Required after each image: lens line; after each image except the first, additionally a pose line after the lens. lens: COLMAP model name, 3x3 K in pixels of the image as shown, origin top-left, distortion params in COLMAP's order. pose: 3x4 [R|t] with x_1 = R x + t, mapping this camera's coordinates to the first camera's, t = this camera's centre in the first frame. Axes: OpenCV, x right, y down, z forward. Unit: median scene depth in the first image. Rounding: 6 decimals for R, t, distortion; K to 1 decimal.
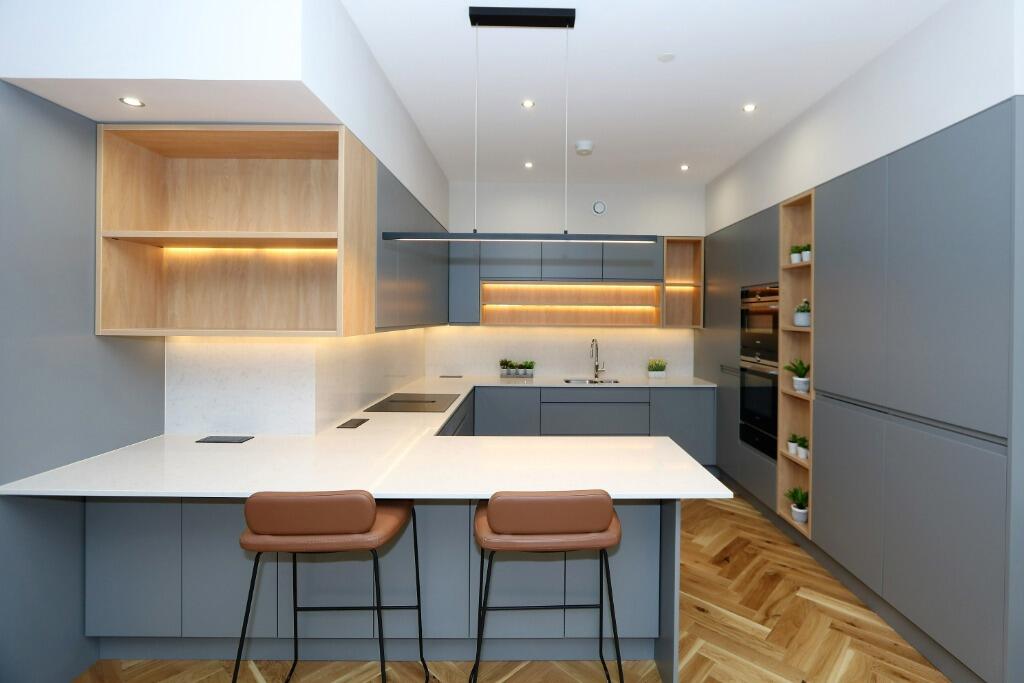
lens RADIAL K [[478.0, 0, 539.4], [0, 478.0, 316.4], [0, 0, 1]] dist [-0.004717, 0.000670]
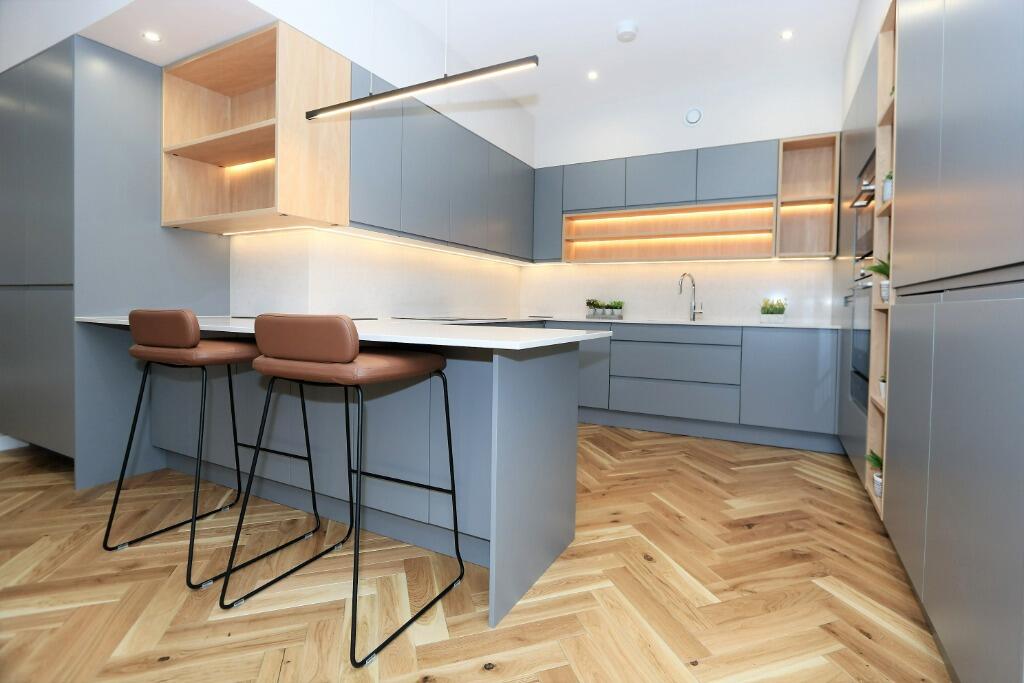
lens RADIAL K [[478.0, 0, 539.4], [0, 478.0, 316.4], [0, 0, 1]] dist [-0.004717, 0.000670]
pose [[0.887103, 0.017129, -0.461253, 0.403592], [-0.009766, 0.999784, 0.018345, 0.161993], [0.461467, -0.011770, 0.887079, 0.183788]]
